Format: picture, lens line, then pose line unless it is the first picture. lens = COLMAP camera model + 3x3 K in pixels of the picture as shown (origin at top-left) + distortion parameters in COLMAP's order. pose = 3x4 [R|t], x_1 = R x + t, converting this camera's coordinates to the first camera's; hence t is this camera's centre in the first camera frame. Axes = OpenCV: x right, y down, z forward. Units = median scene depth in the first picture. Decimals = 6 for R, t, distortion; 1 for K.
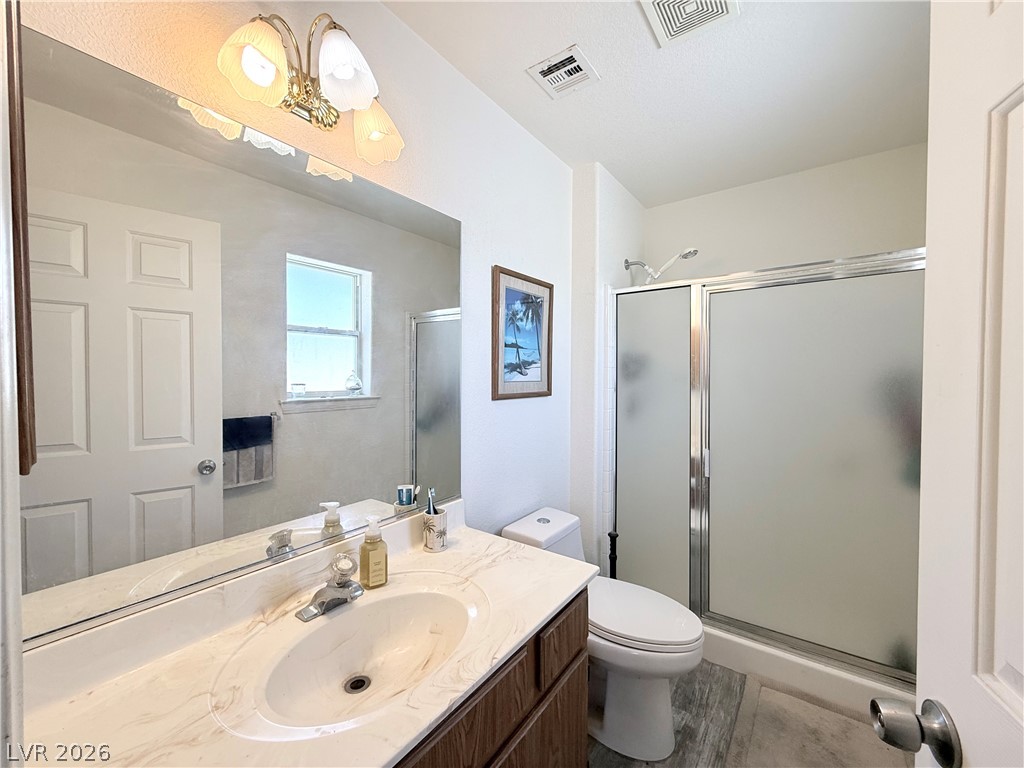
lens RADIAL K [[407.0, 0, 511.6], [0, 407.0, 413.6], [0, 0, 1]] dist [-0.000018, 0.000213]
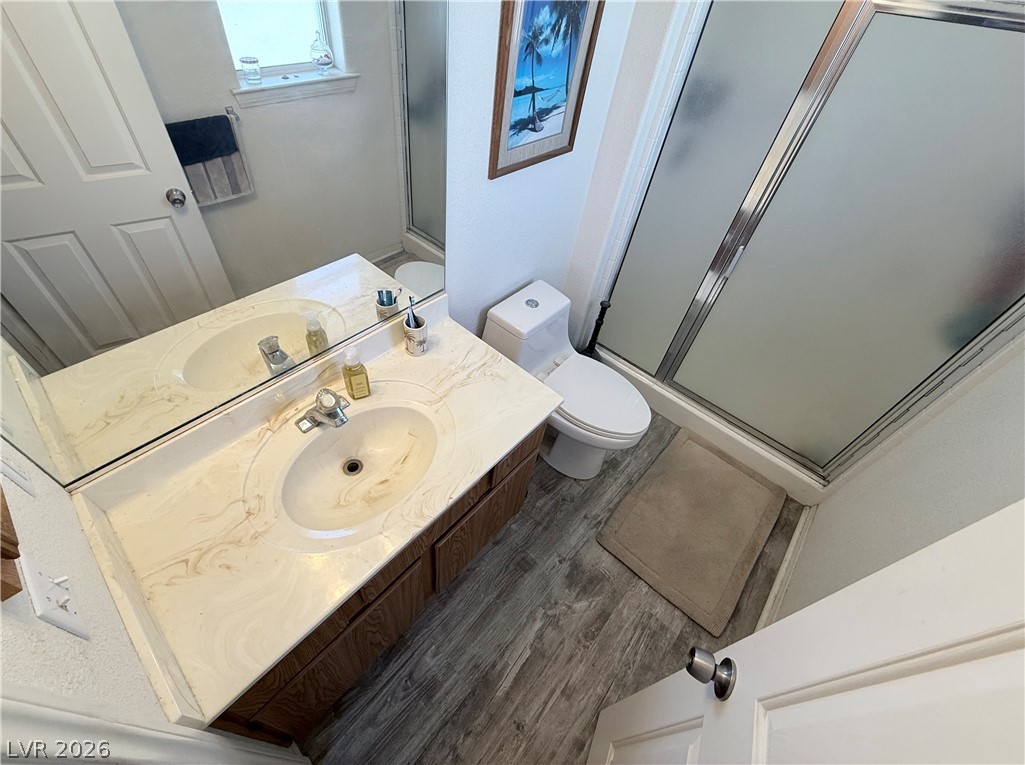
lens RADIAL K [[409.5, 0, 484.2], [0, 409.5, 380.9], [0, 0, 1]] dist [0.001393, 0.000347]
pose [[0.989146, 0.143344, -0.032284, 0.024440], [-0.085002, 0.737462, 0.670018, -0.262312], [0.119851, -0.660002, 0.741642, 0.144385]]
